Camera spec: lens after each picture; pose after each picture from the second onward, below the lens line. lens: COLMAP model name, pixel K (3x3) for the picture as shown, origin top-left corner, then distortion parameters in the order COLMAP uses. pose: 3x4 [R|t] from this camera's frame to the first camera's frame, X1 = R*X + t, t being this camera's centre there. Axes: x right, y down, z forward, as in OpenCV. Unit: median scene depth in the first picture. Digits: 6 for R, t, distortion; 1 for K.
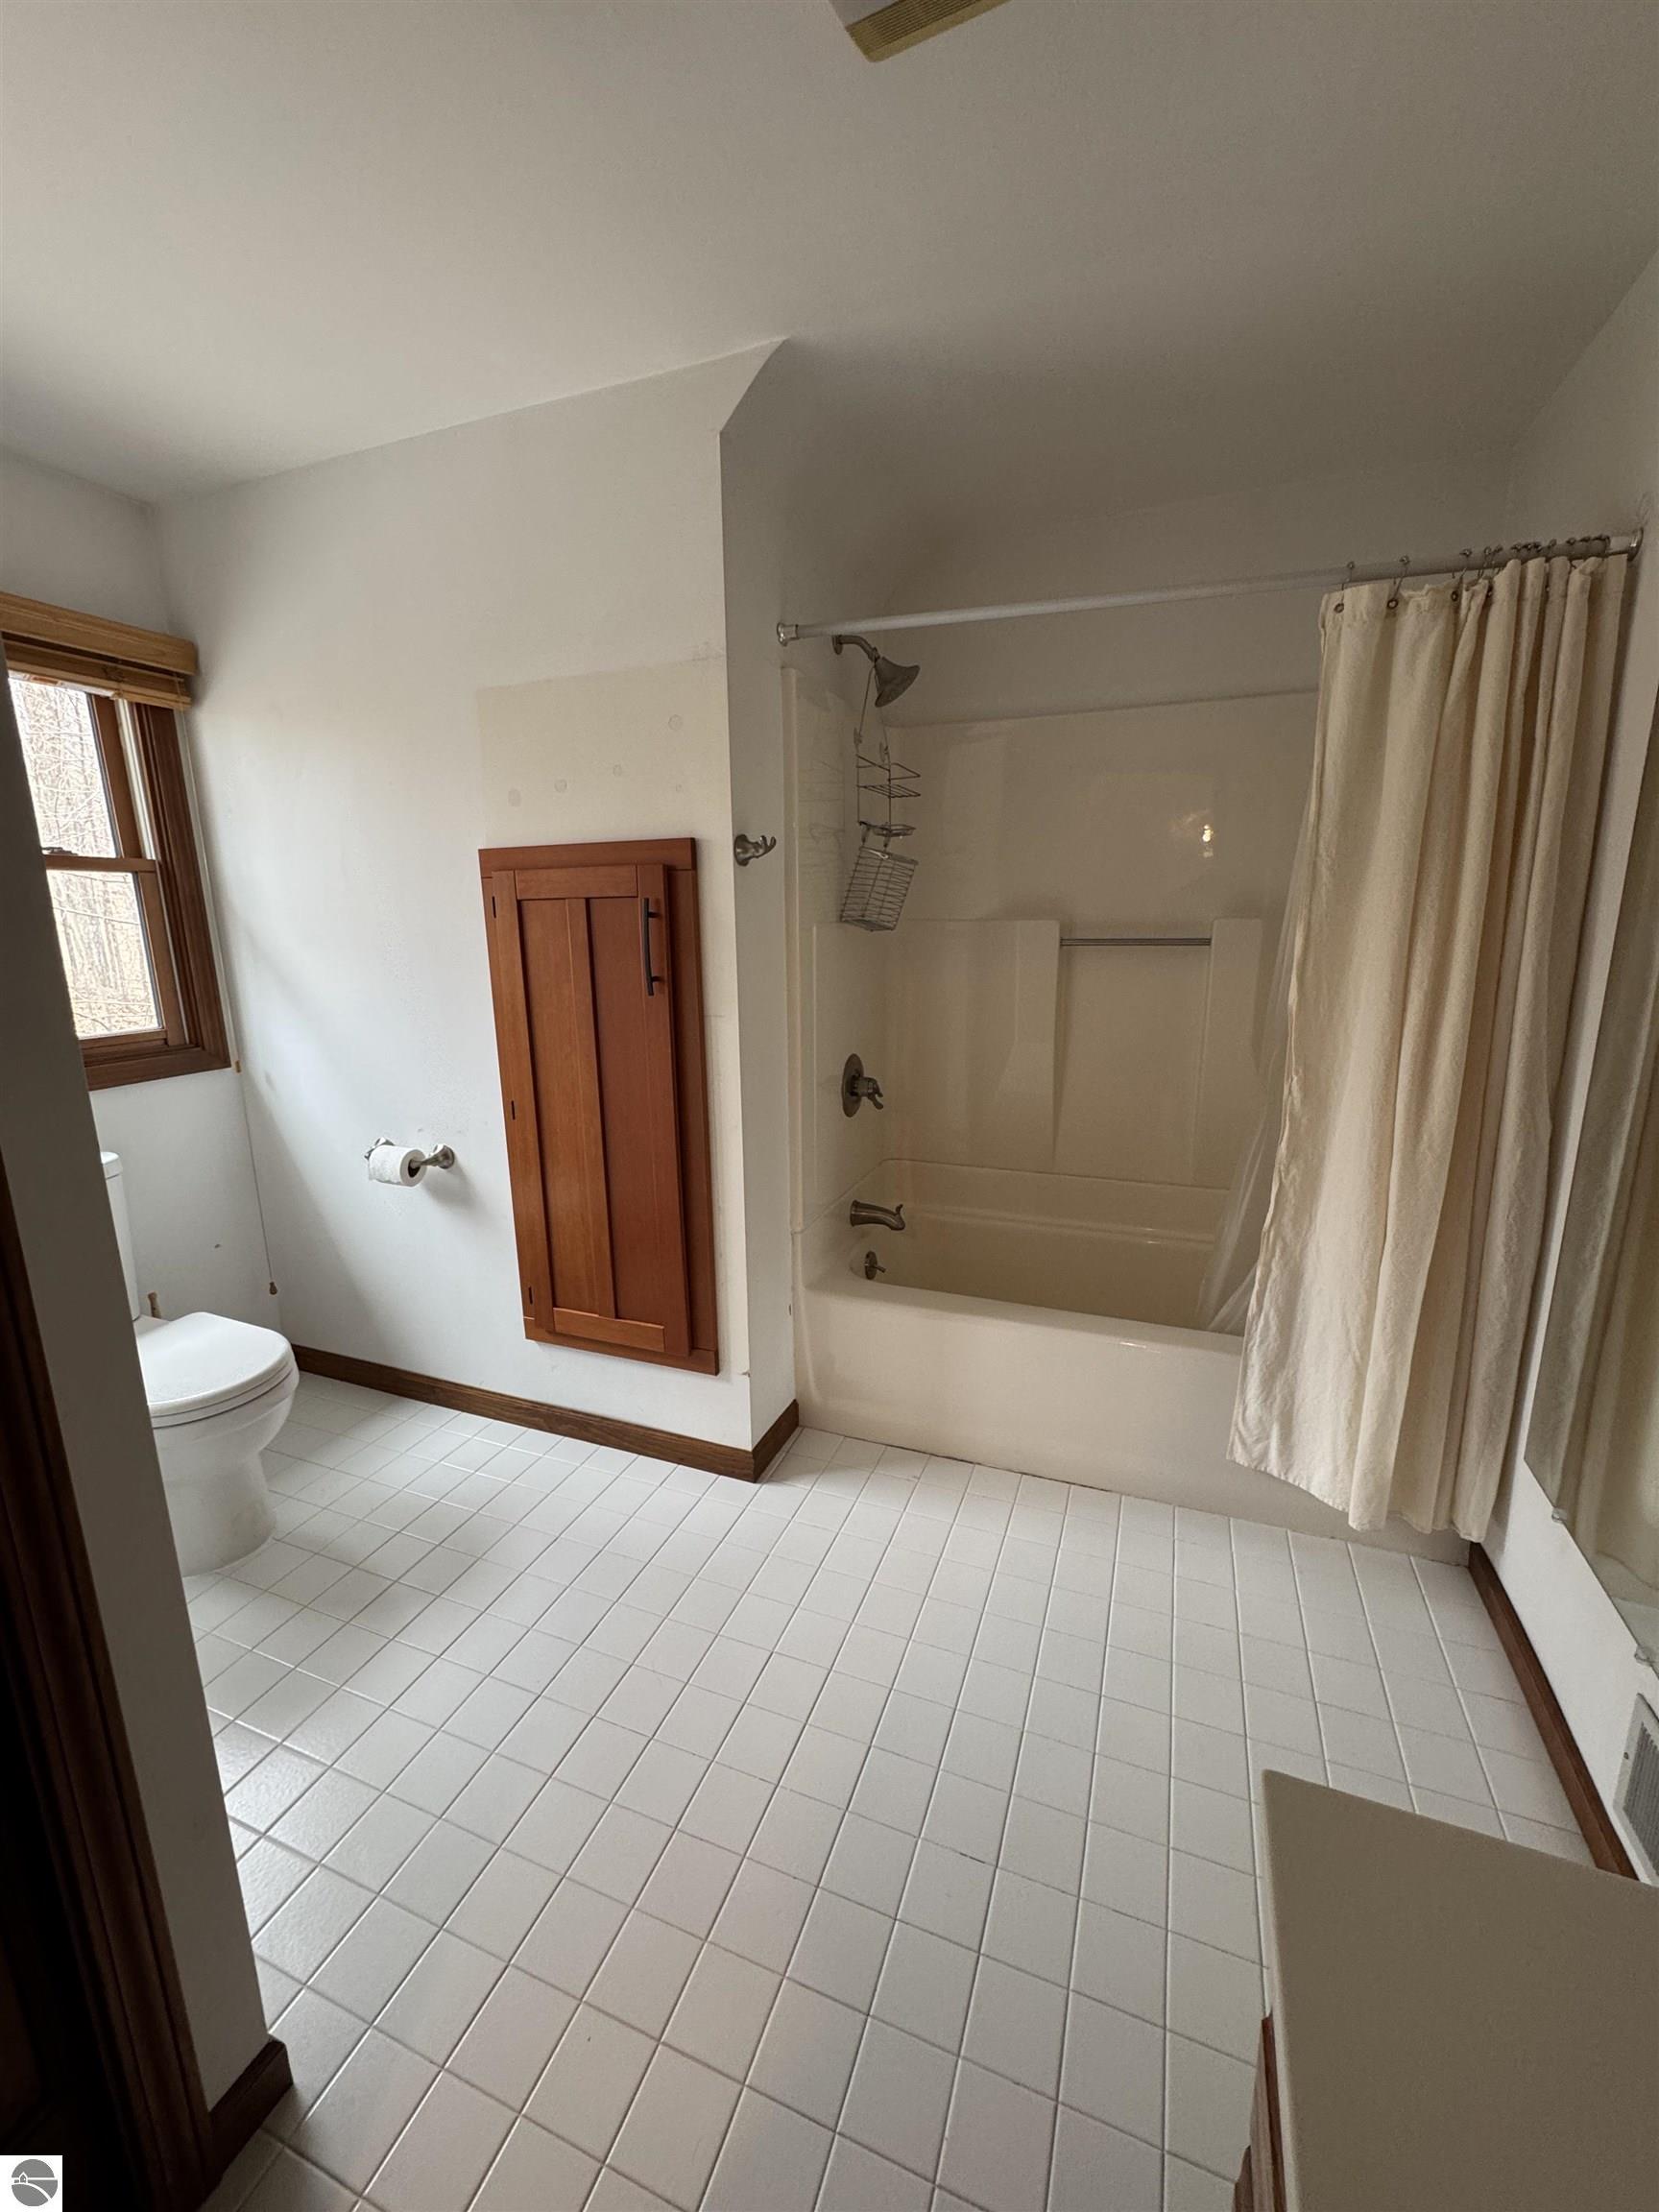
lens RADIAL K [[878.9, 0, 832.0], [0, 878.9, 1106.3], [0, 0, 1]] dist [-0.003904, 0.001271]
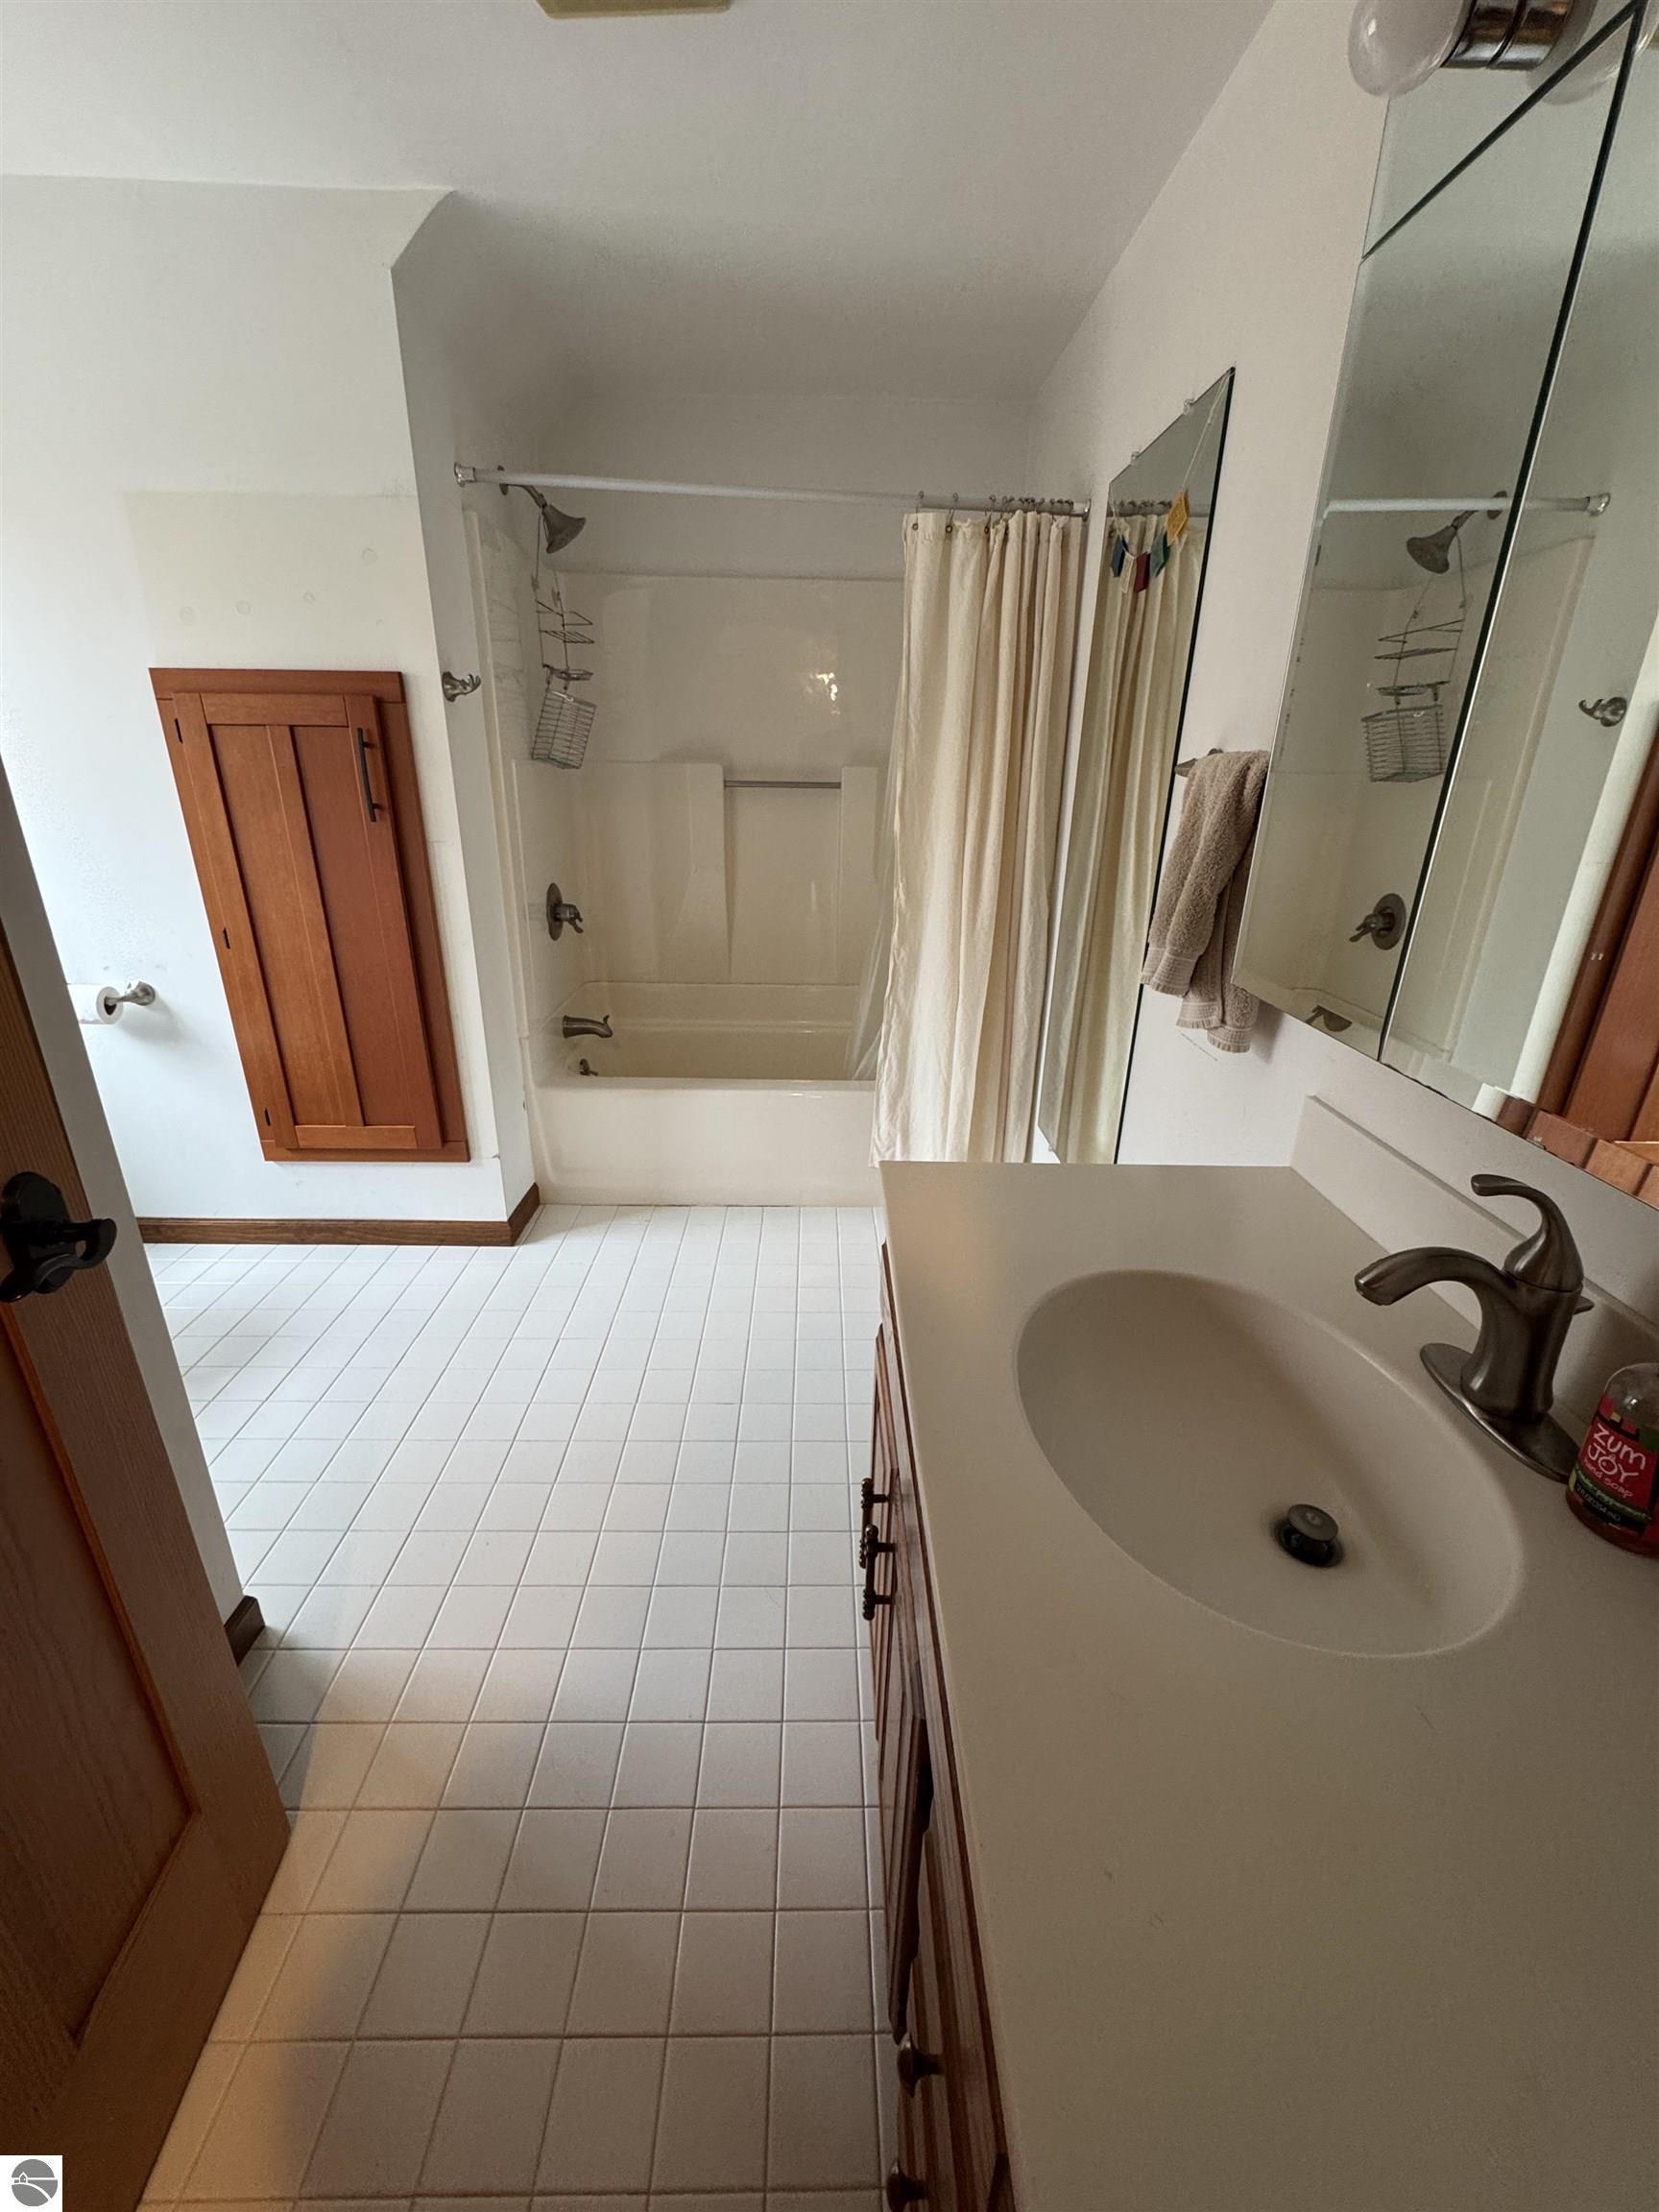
lens RADIAL K [[878.9, 0, 826.7], [0, 878.9, 1105.2], [0, 0, 1]] dist [-0.003904, 0.001271]
pose [[0.926357, -0.108017, 0.360824, -0.108690], [0.051617, 0.985364, 0.162462, 0.070037], [-0.373092, -0.131873, 0.918375, -0.251126]]
